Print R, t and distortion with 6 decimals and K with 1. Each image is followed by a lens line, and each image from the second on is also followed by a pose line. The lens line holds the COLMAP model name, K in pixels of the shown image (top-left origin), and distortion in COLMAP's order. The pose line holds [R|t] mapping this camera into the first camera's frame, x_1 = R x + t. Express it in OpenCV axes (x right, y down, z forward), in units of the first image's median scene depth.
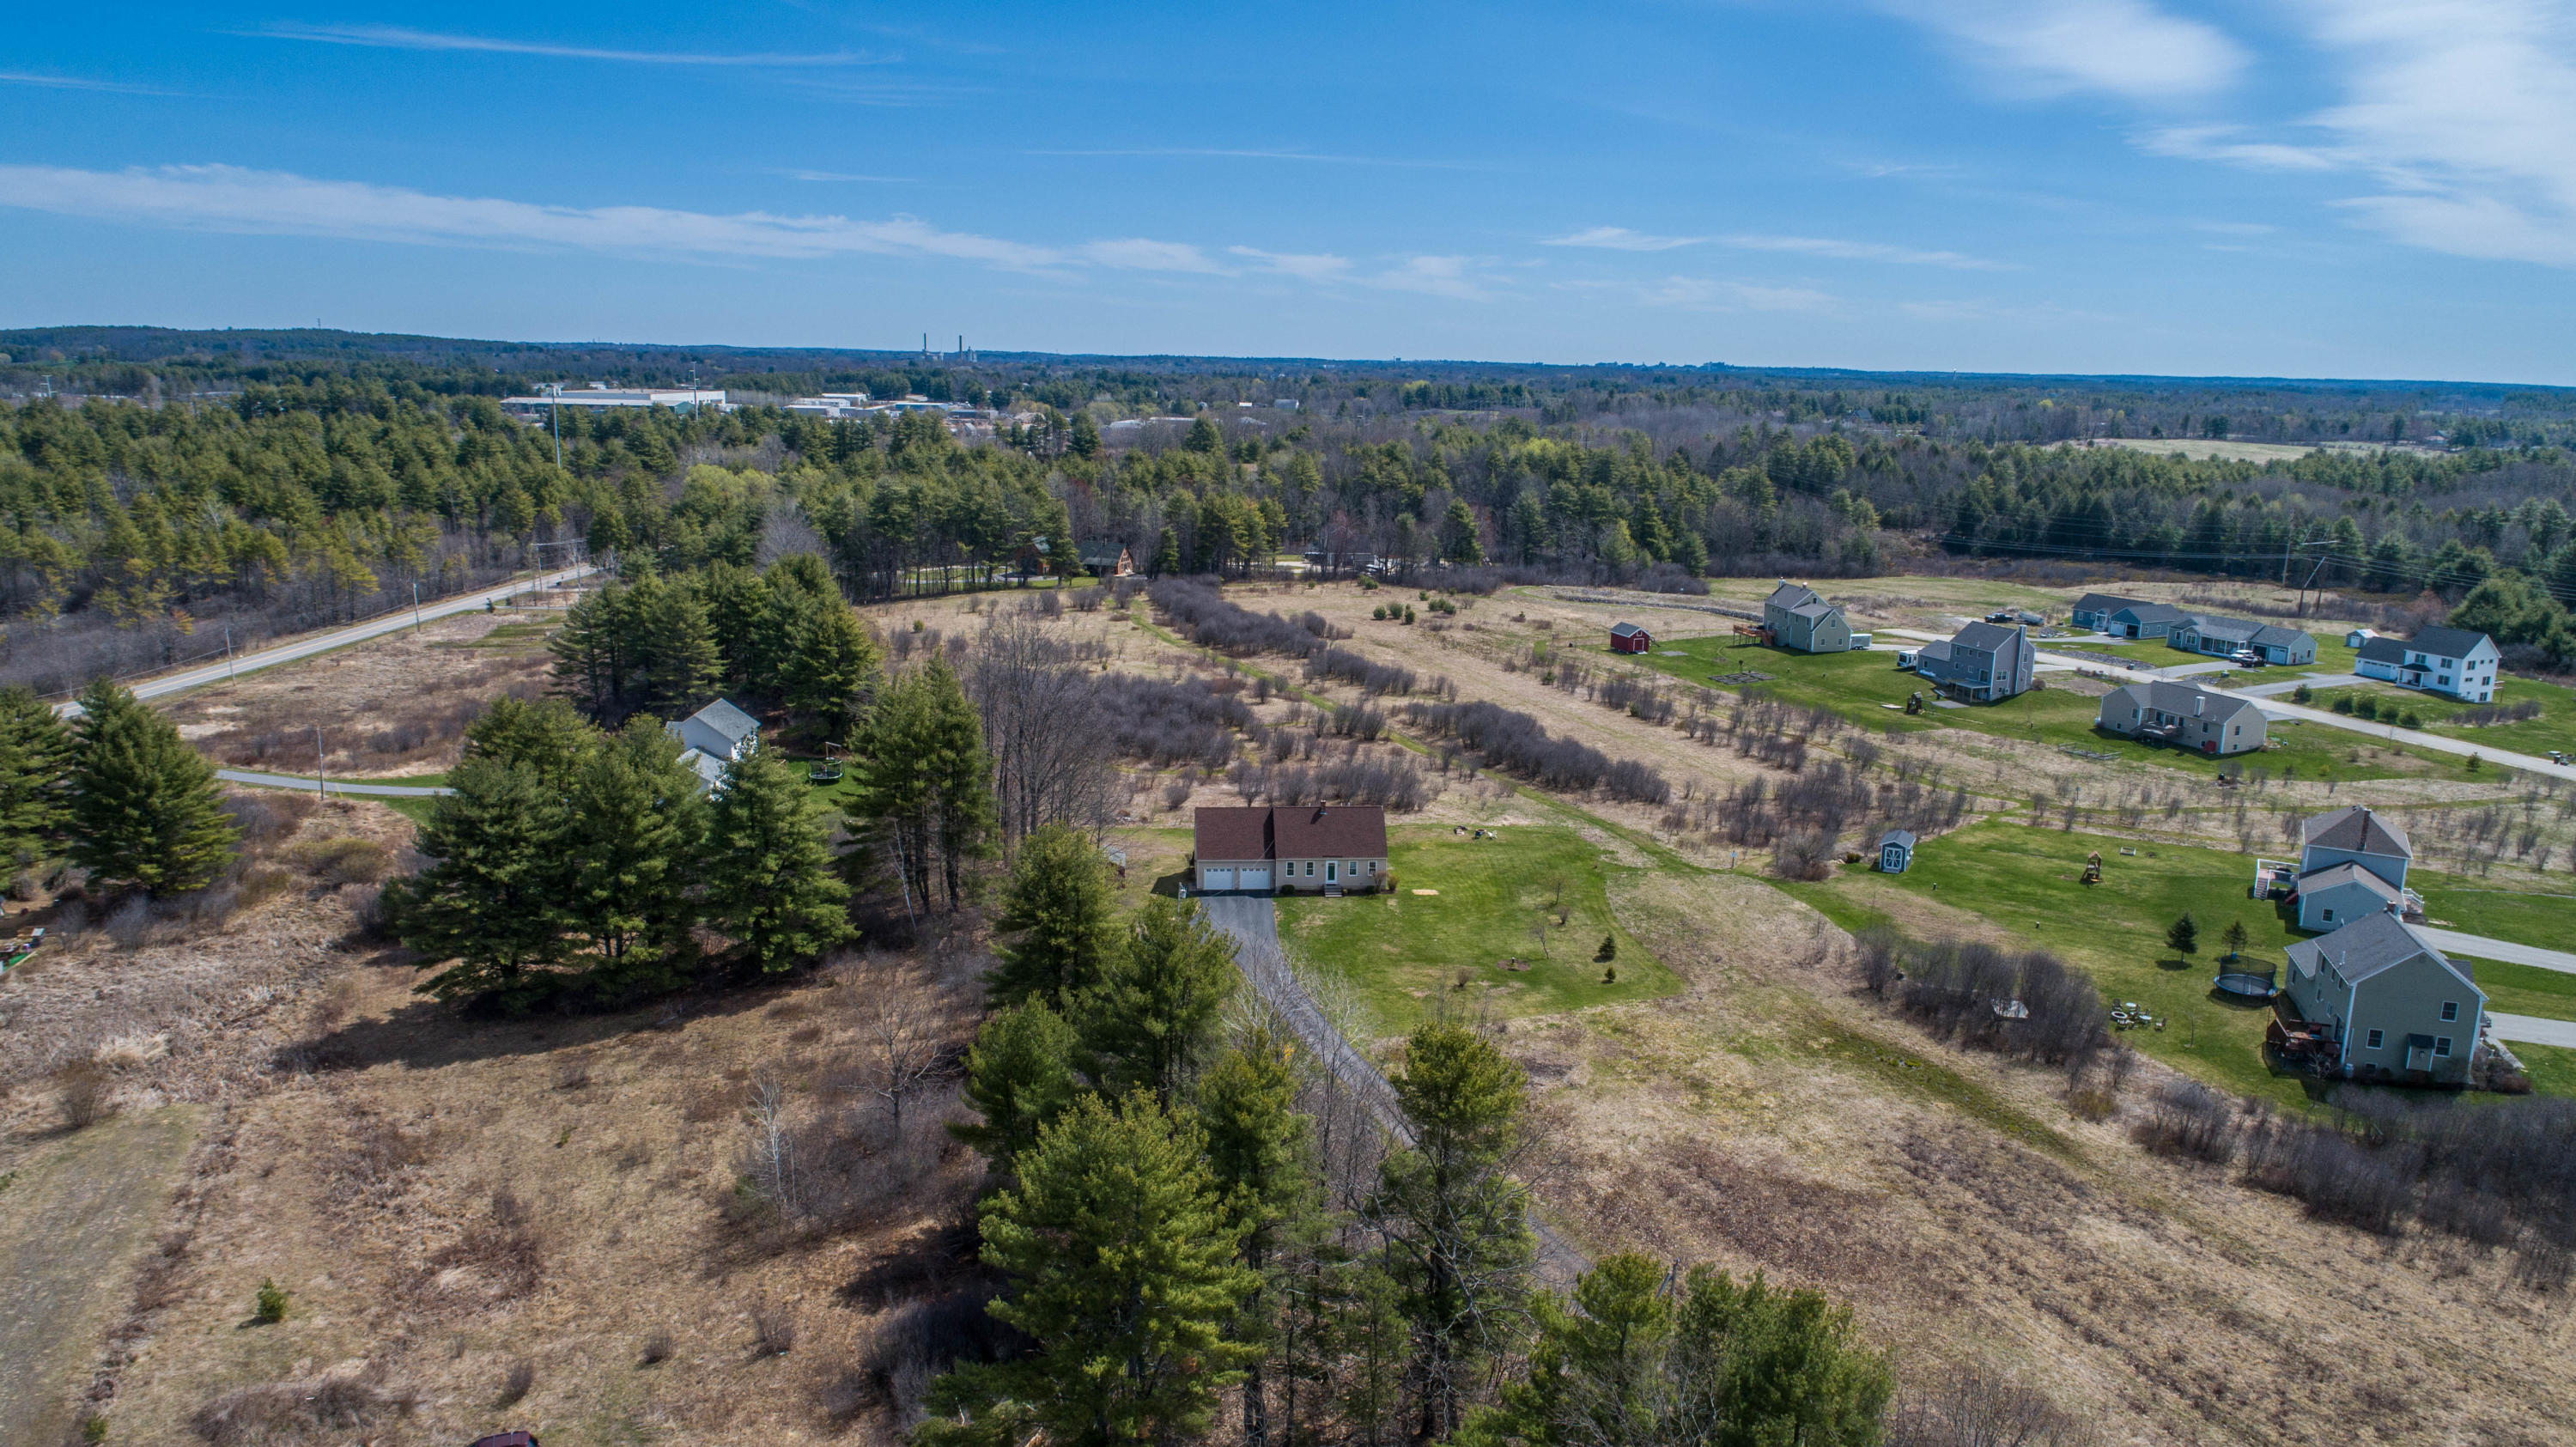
lens RADIAL K [[1728.8, 0, 1289.5], [0, 1728.8, 721.9], [0, 0, 1]] dist [-0.011130, 0.003399]
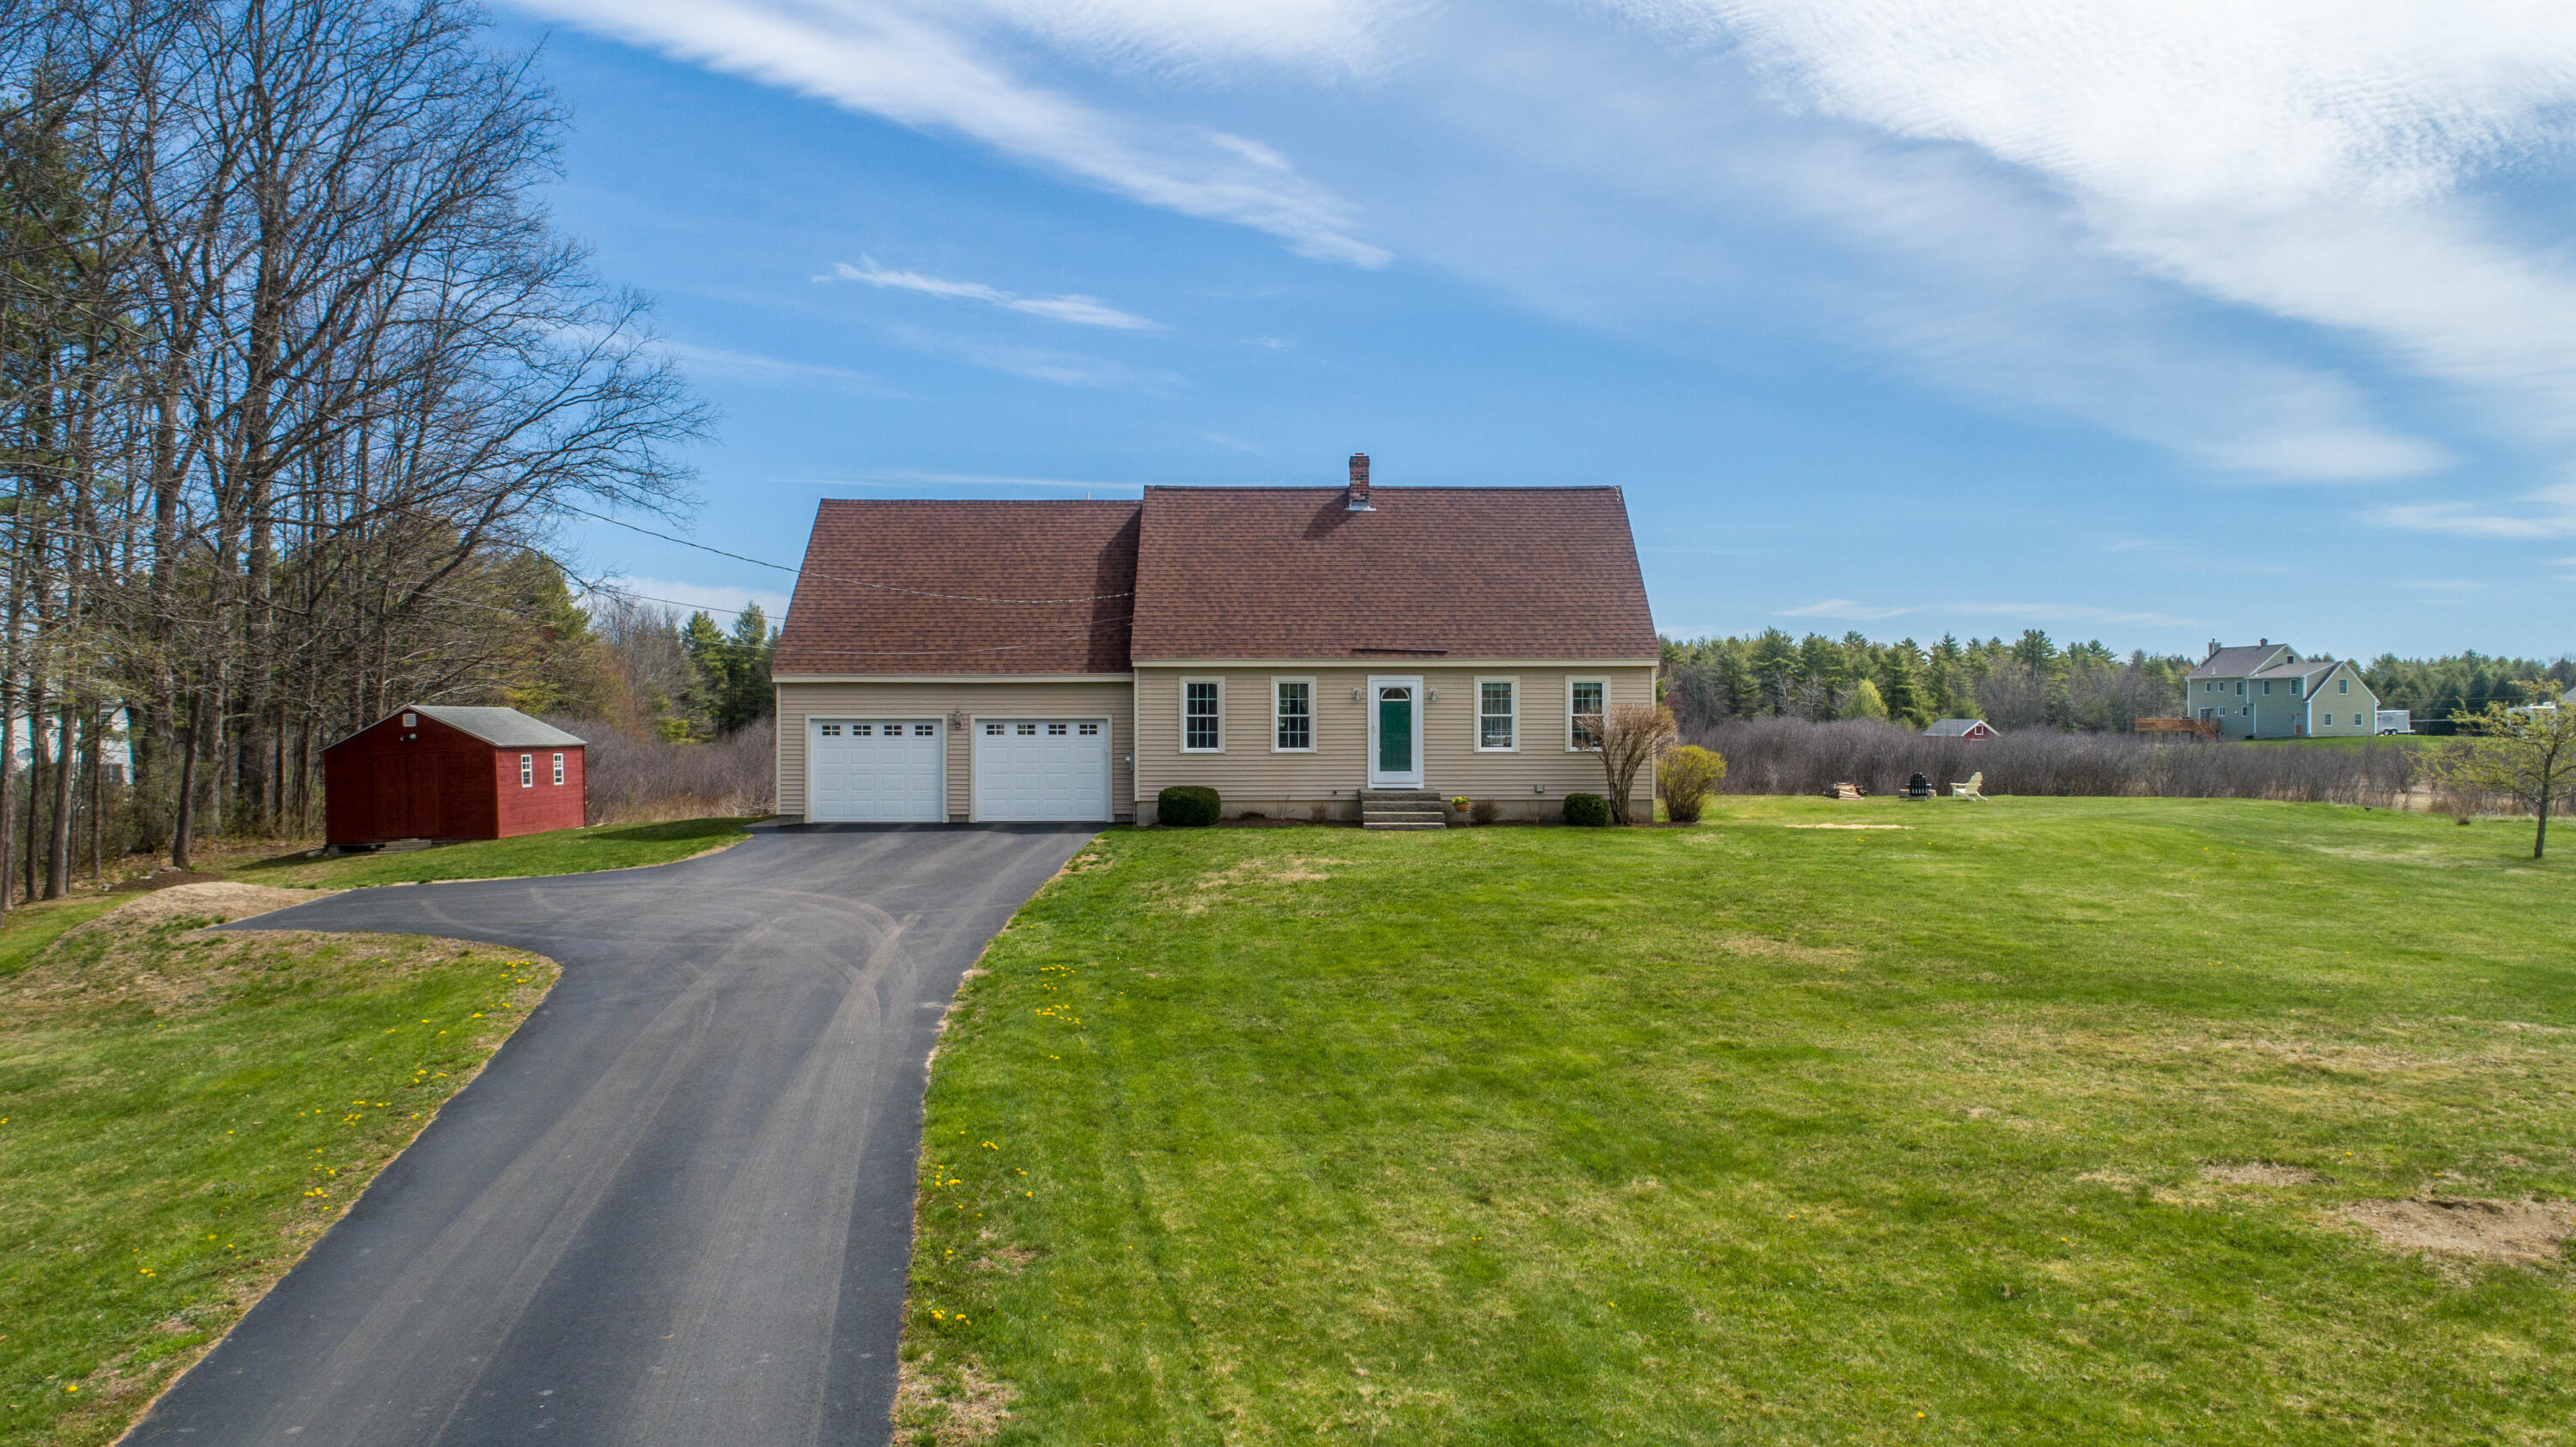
lens RADIAL K [[1728.8, 0, 1287.9], [0, 1728.8, 725.8], [0, 0, 1]] dist [-0.011130, 0.003399]
pose [[0.996507, -0.025968, -0.079370, 0.016890], [0.009016, 0.978325, -0.206879, 0.078459], [0.083022, 0.205441, 0.975142, 0.475284]]
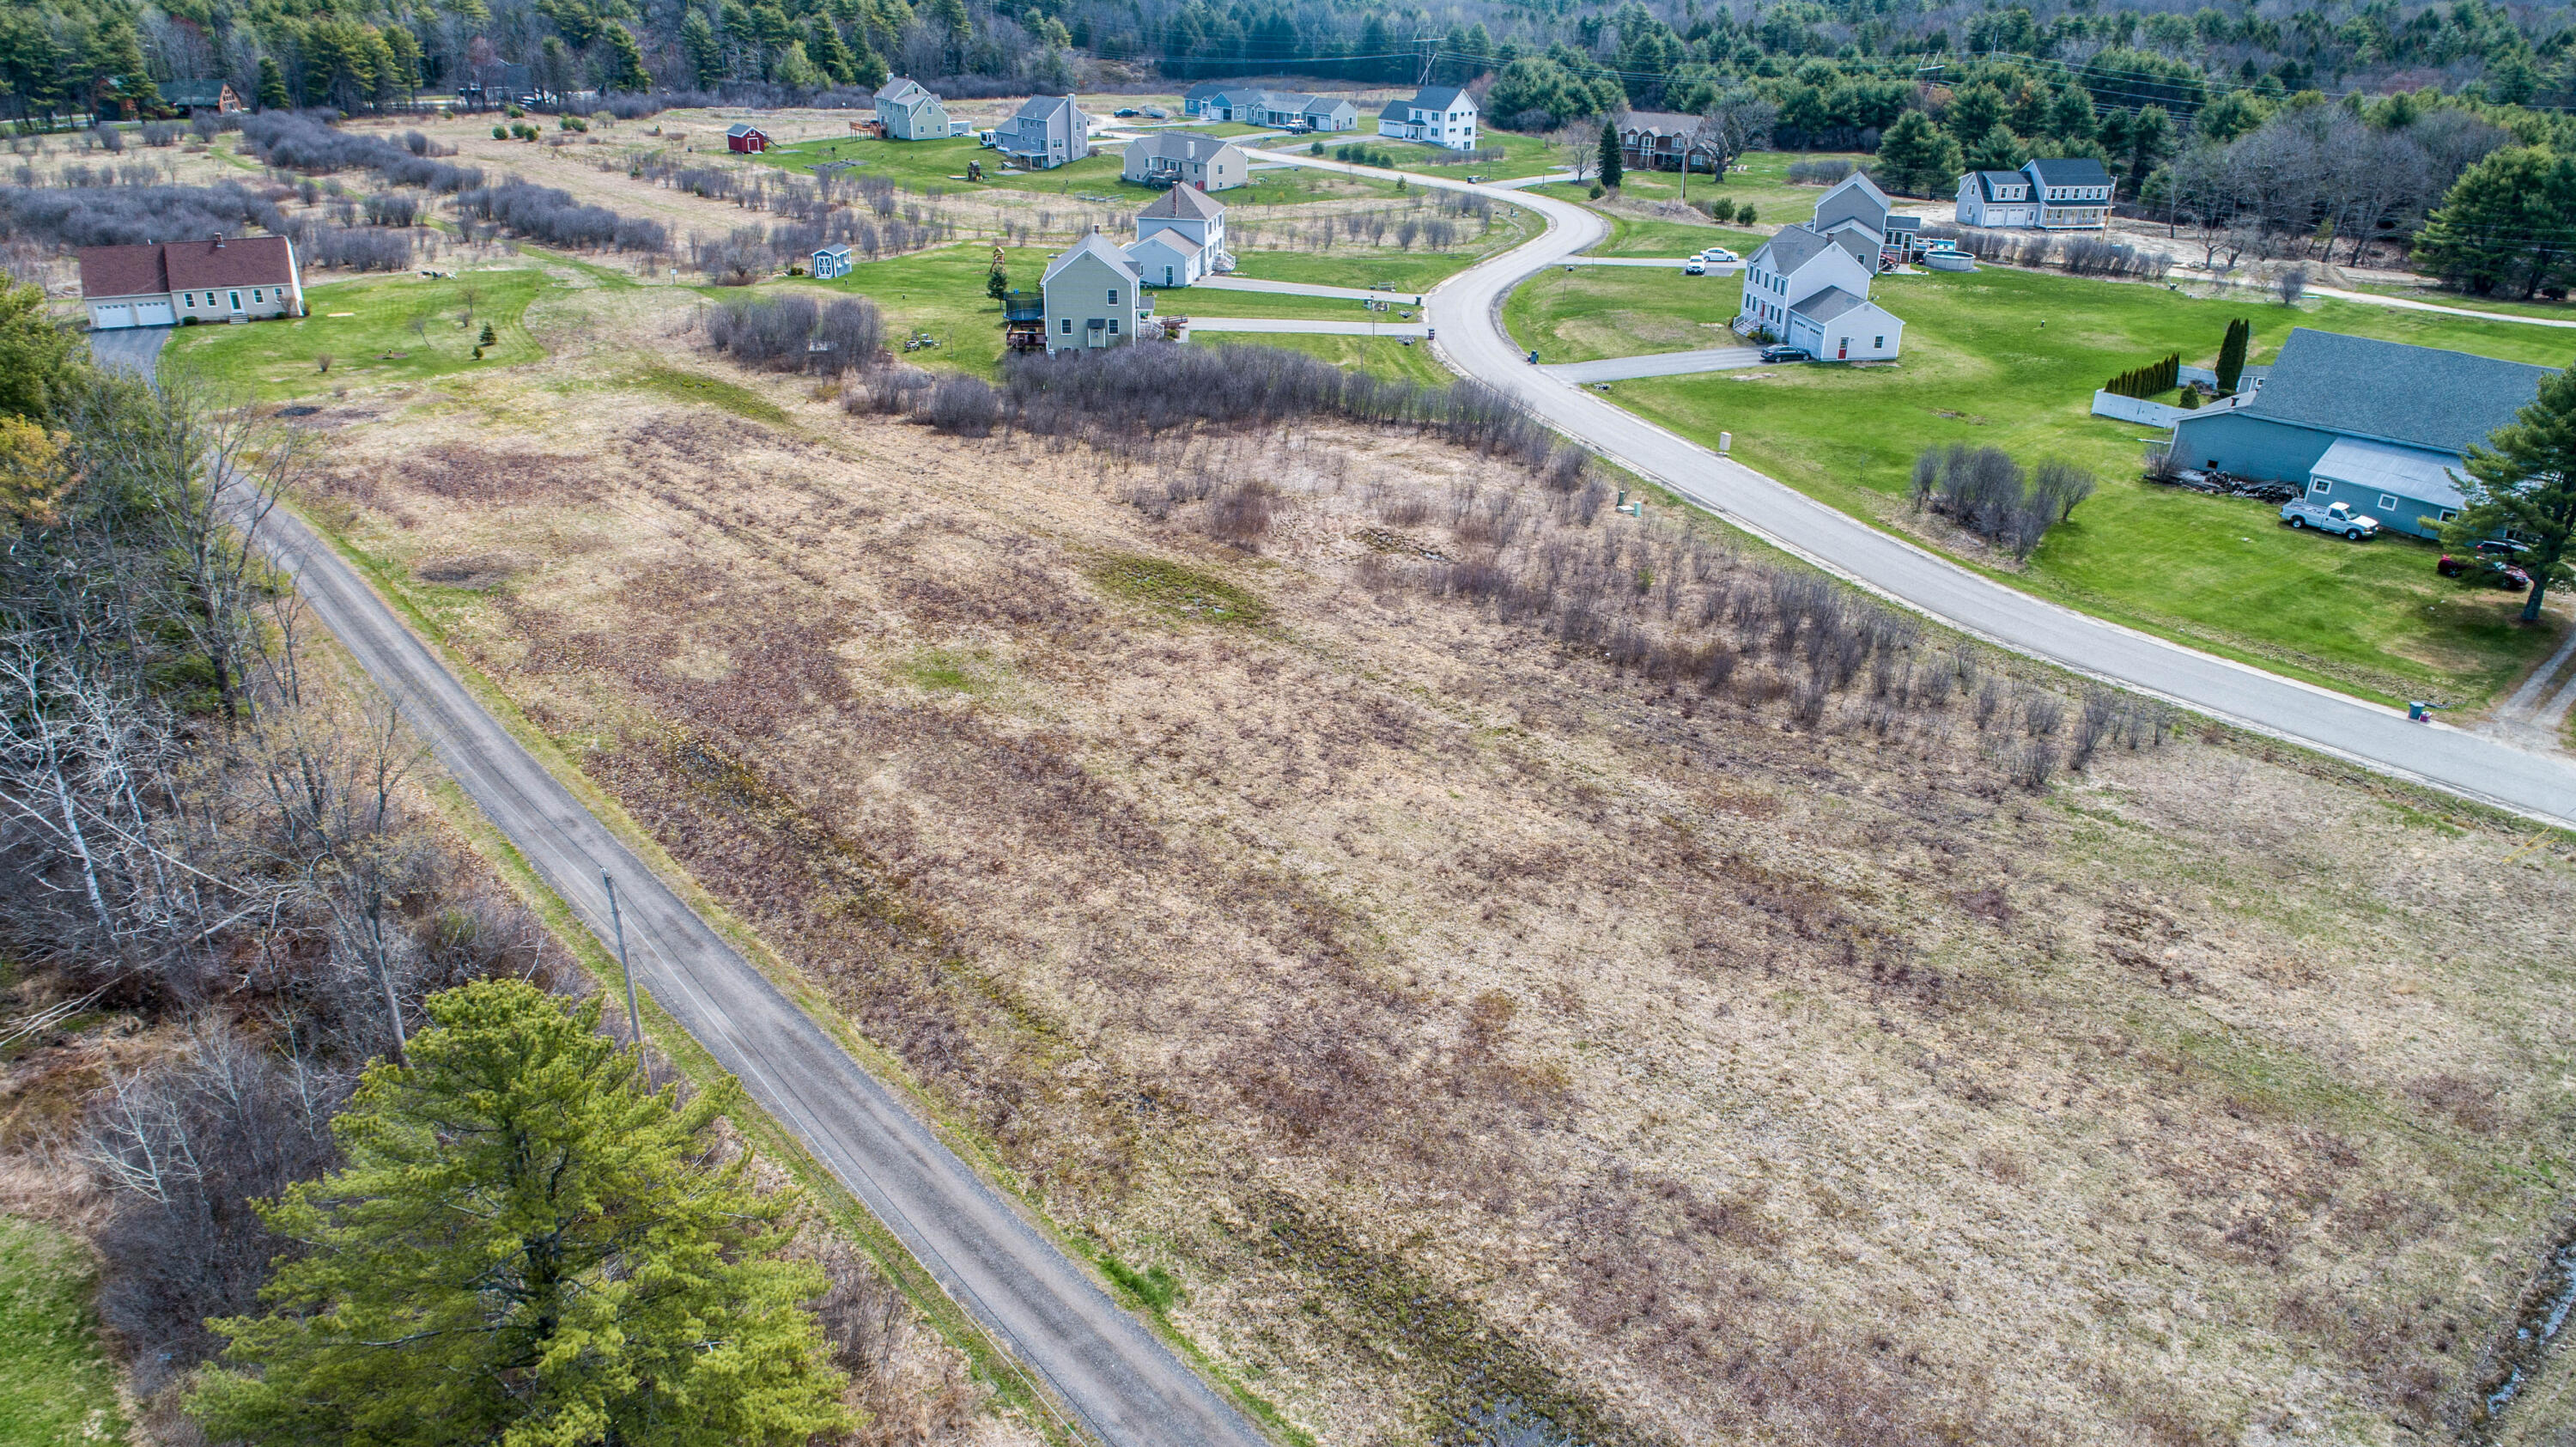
lens RADIAL K [[1728.8, 0, 1289.8], [0, 1728.8, 724.7], [0, 0, 1]] dist [-0.011130, 0.003399]
pose [[0.940476, -0.147874, 0.306003, 0.161014], [0.075233, 0.968626, 0.236861, 0.081947], [-0.331428, -0.199741, 0.922095, -0.134242]]
